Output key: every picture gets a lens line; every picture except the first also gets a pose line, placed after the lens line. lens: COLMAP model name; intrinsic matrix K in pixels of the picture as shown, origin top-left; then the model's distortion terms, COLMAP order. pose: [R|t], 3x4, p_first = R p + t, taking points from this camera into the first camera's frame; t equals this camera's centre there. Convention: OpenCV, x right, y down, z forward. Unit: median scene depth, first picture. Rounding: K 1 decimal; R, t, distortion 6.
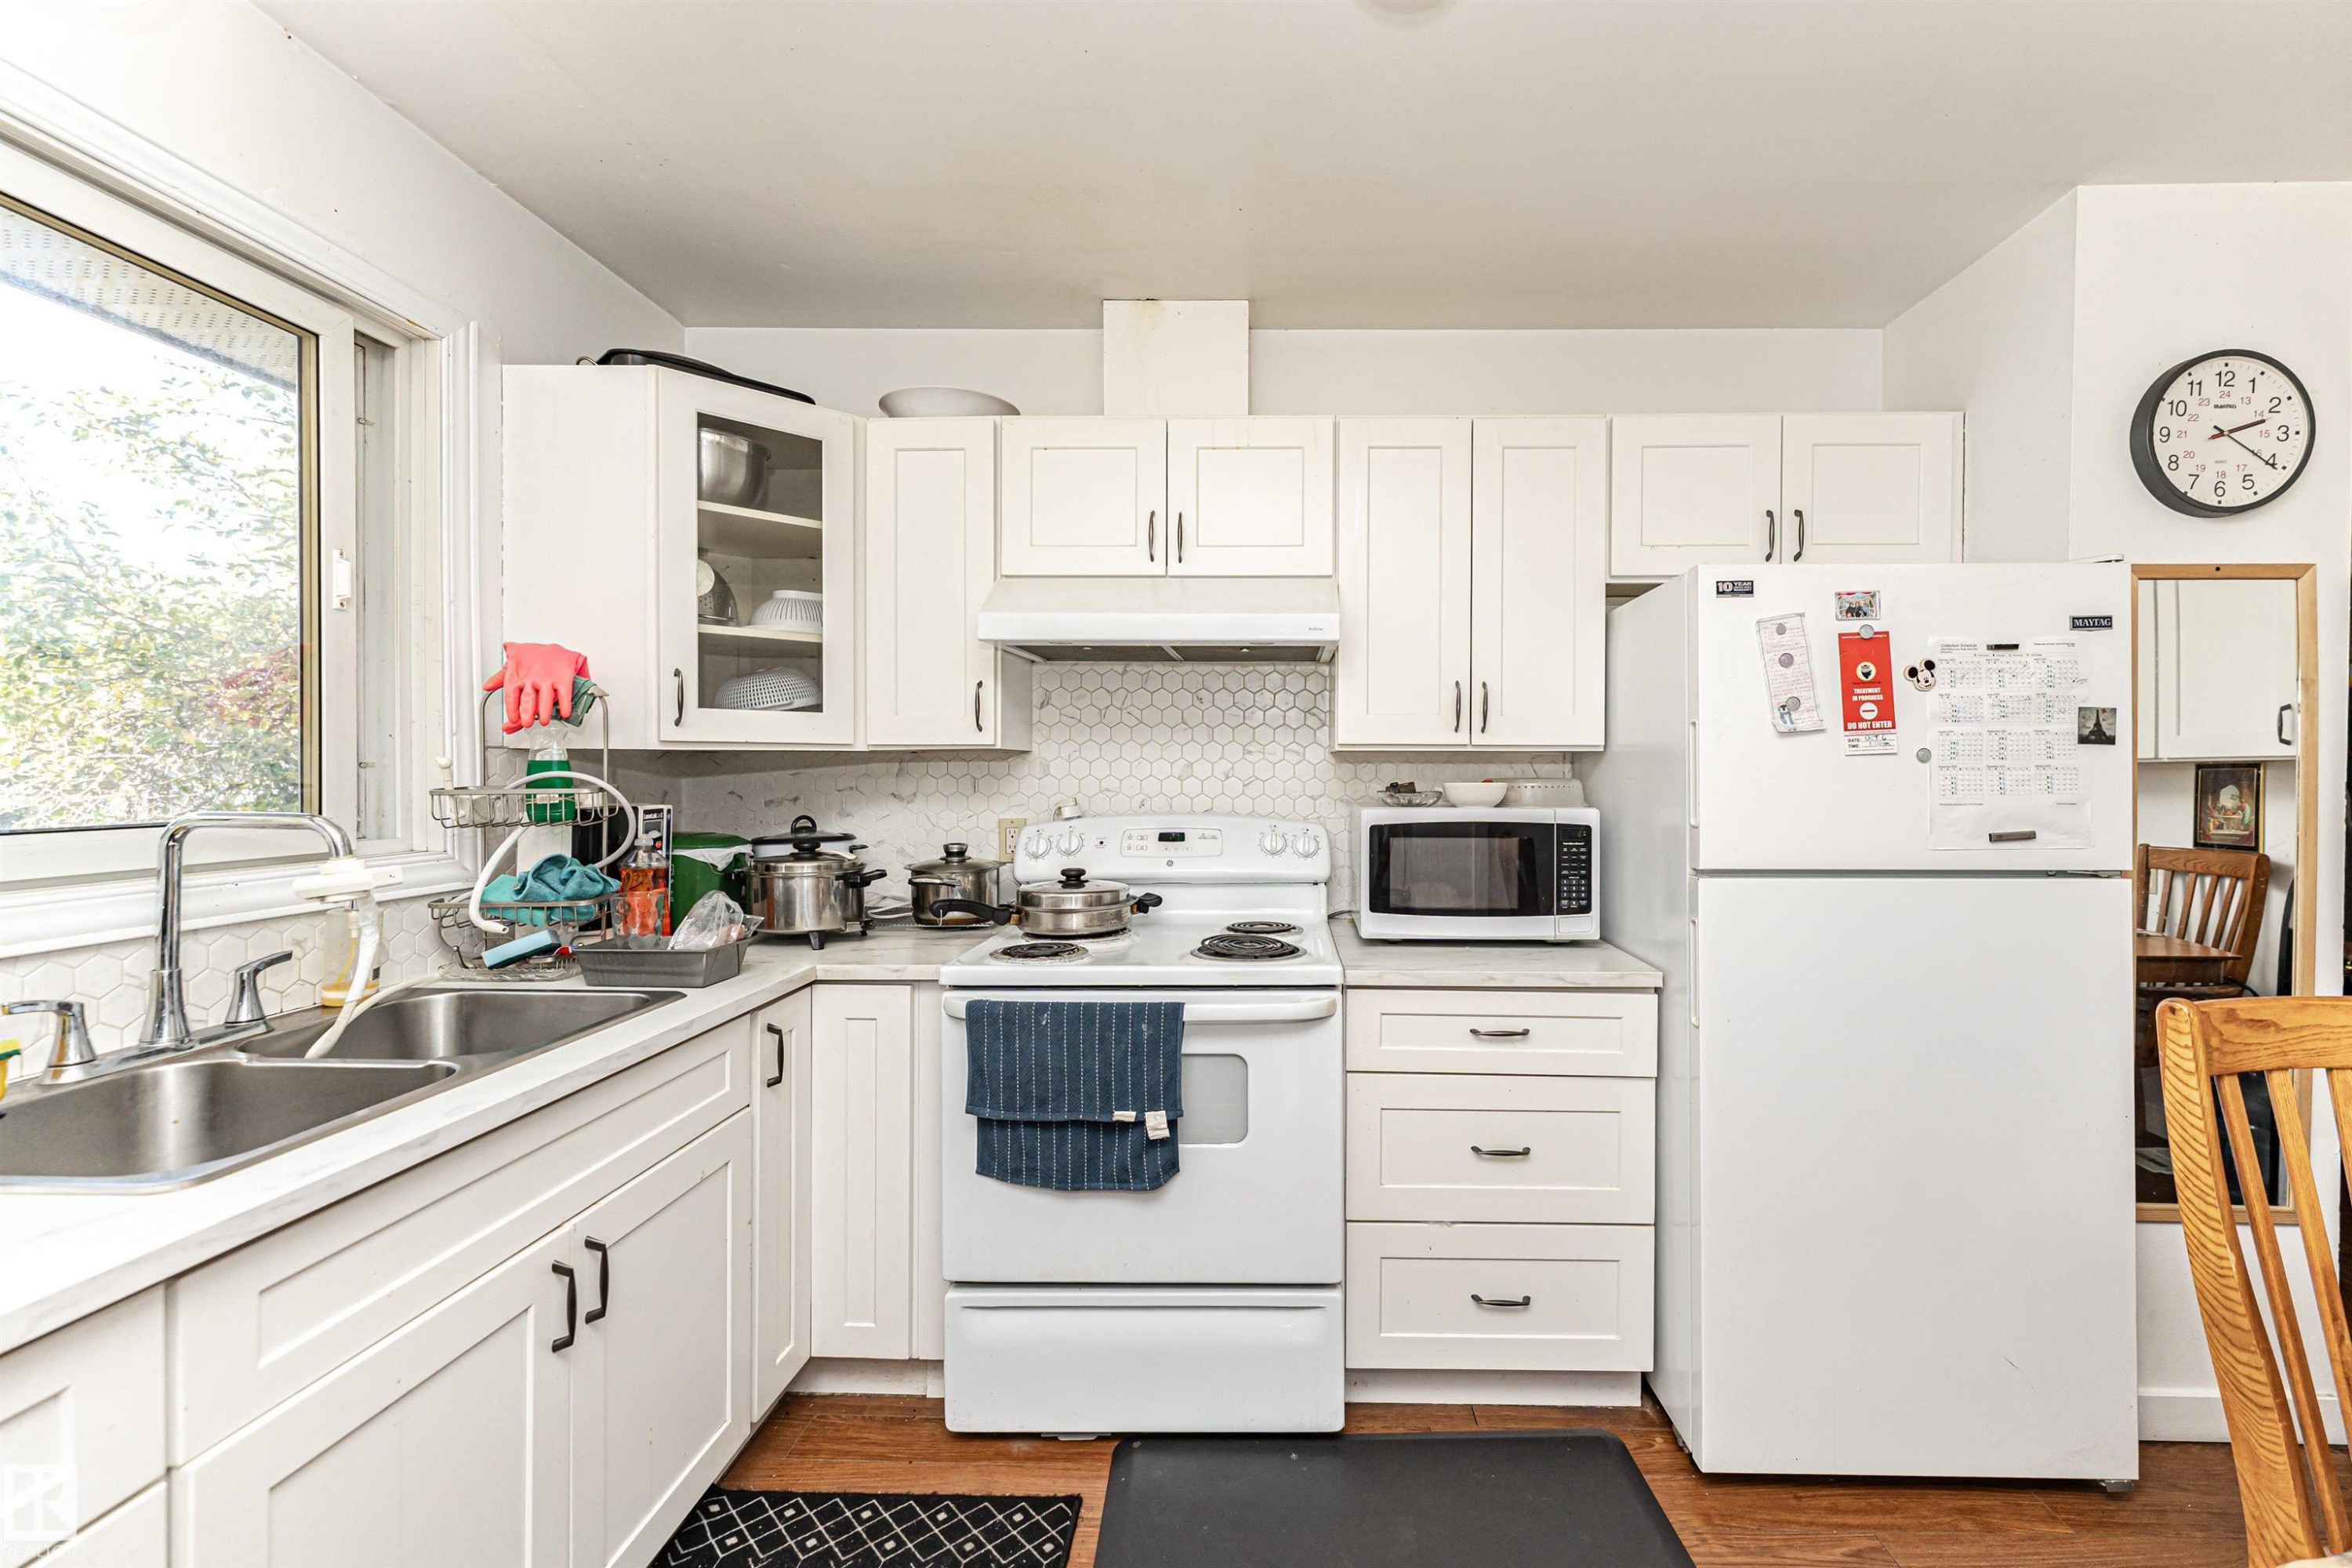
lens RADIAL K [[1011.2, 0, 1217.8], [0, 1011.2, 773.8], [0, 0, 1]] dist [0.000444, 0.000279]
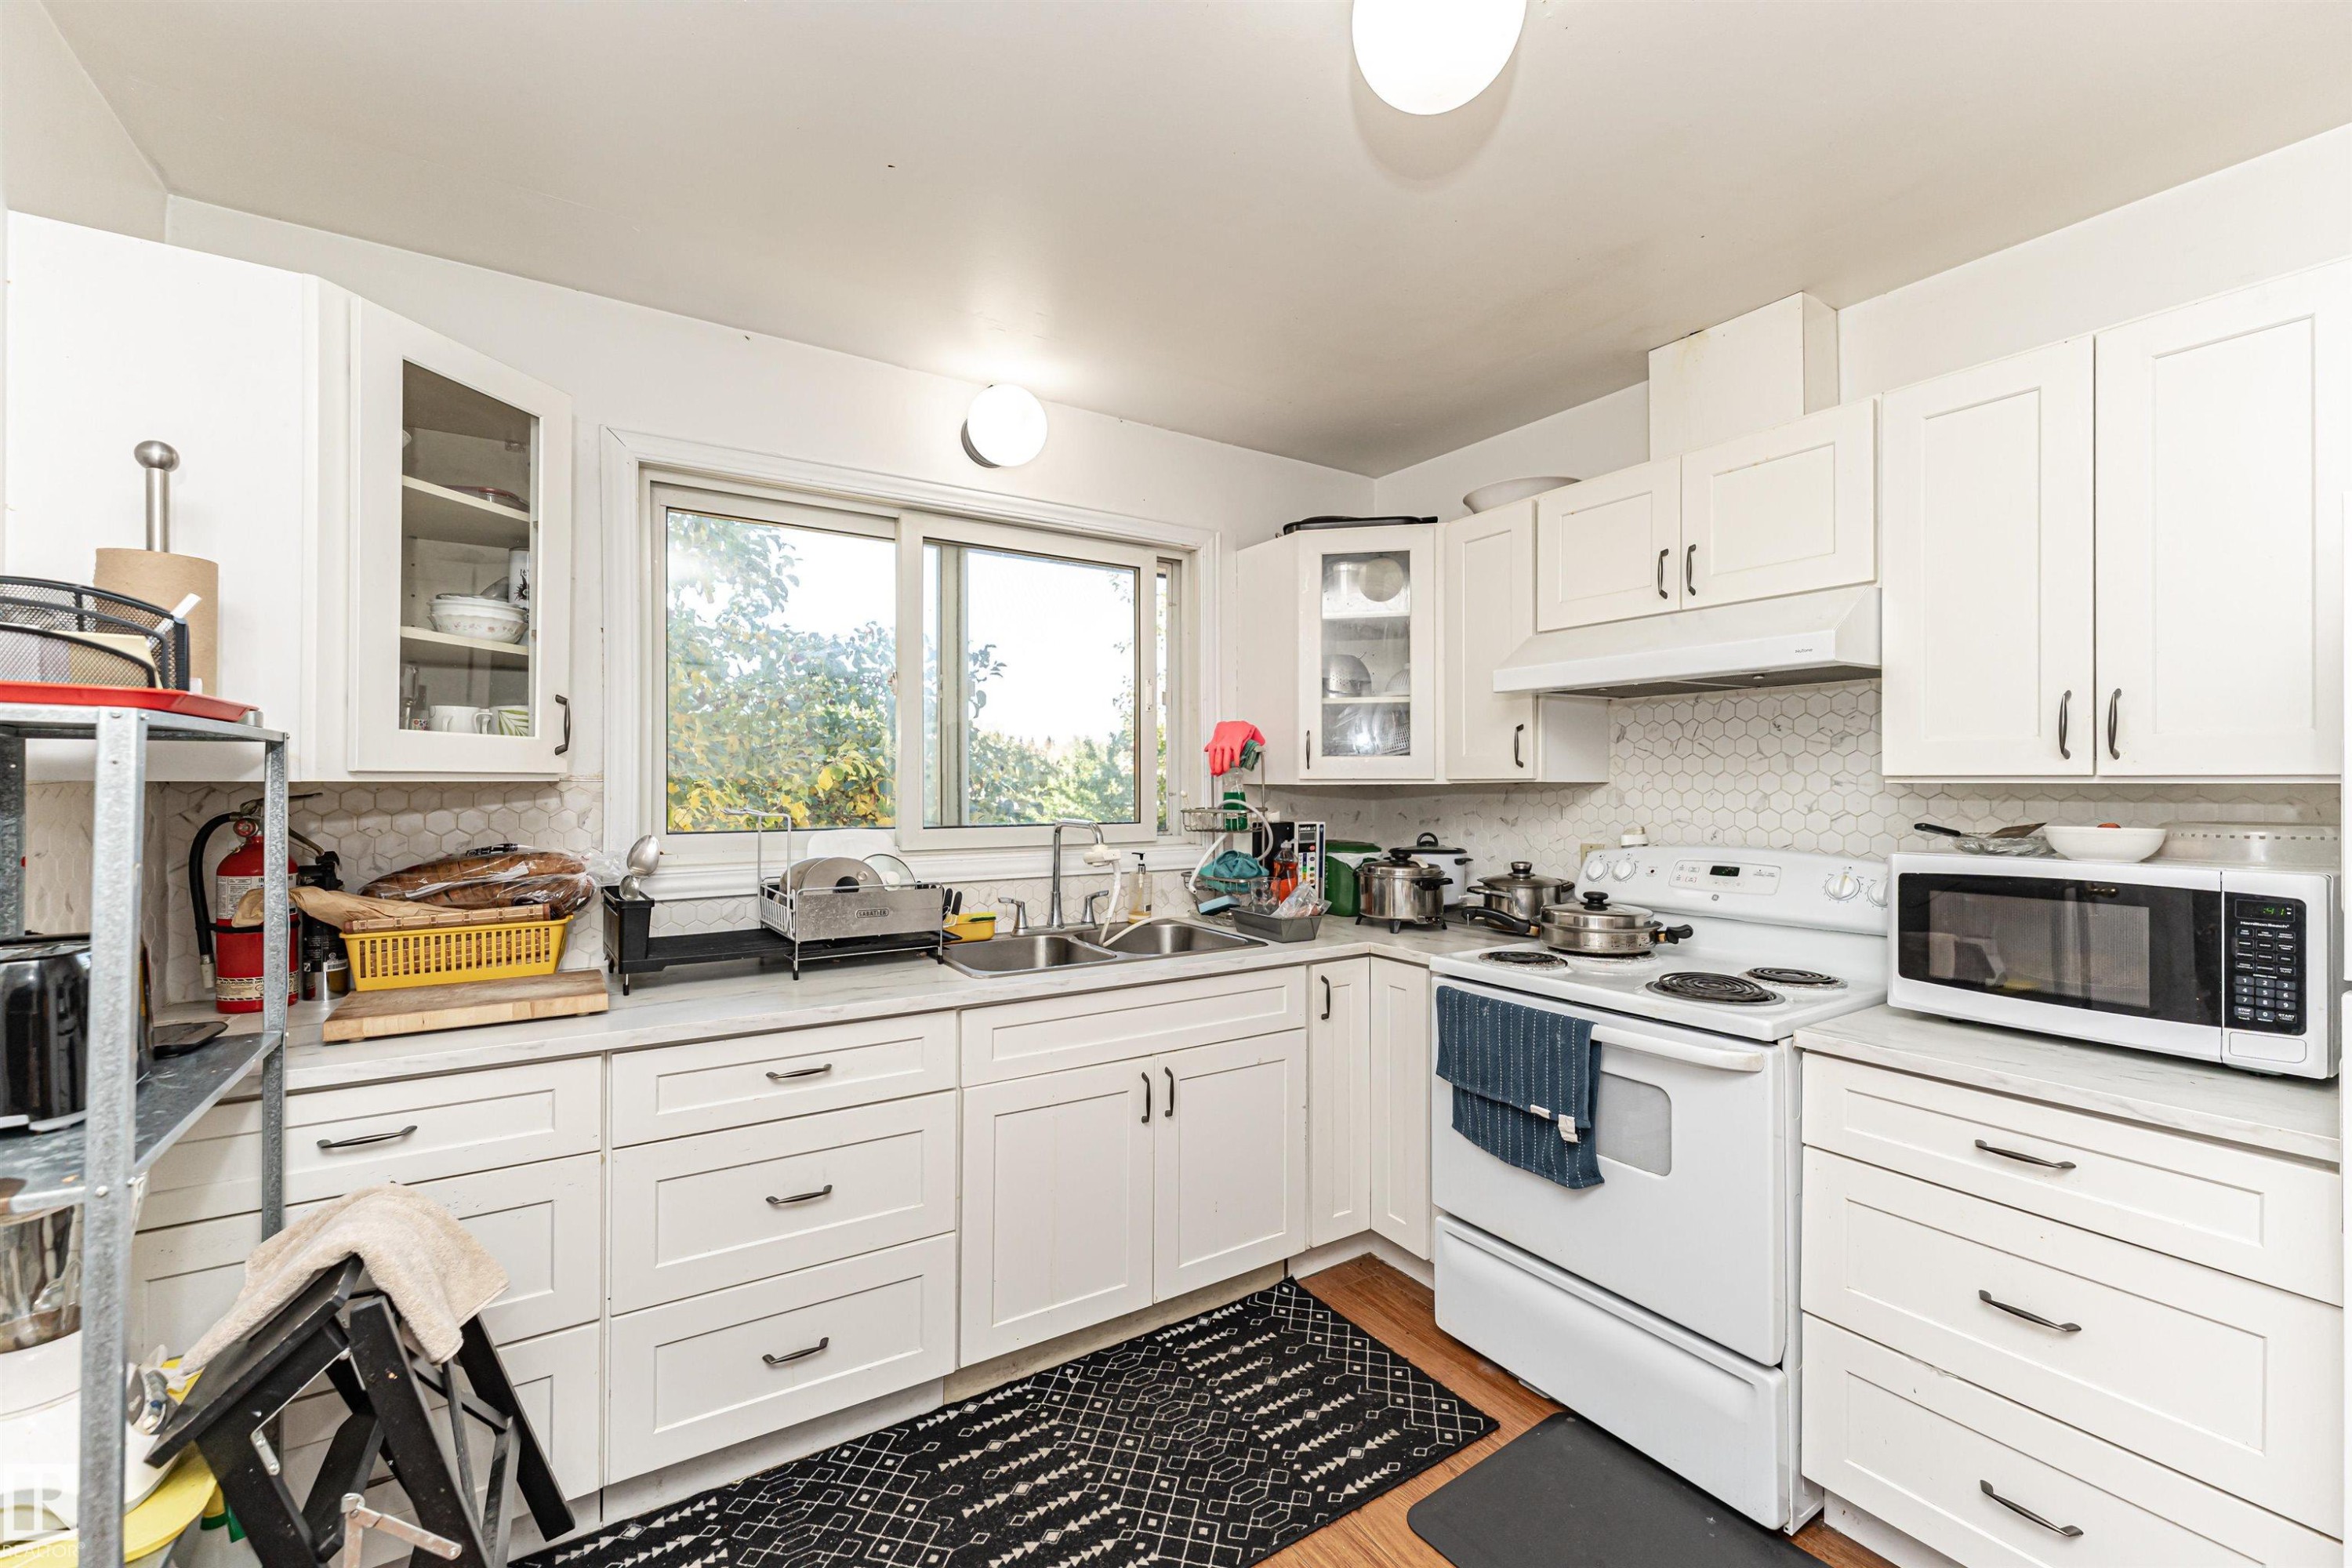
lens RADIAL K [[969.1, 0, 1195.3], [0, 969.1, 778.8], [0, 0, 1]] dist [0.001045, -0.000061]
pose [[0.553953, -0.003834, -0.832539, 0.561242], [-0.004494, 0.999961, -0.007595, -0.021323], [0.832536, 0.007949, 0.553915, 0.072523]]
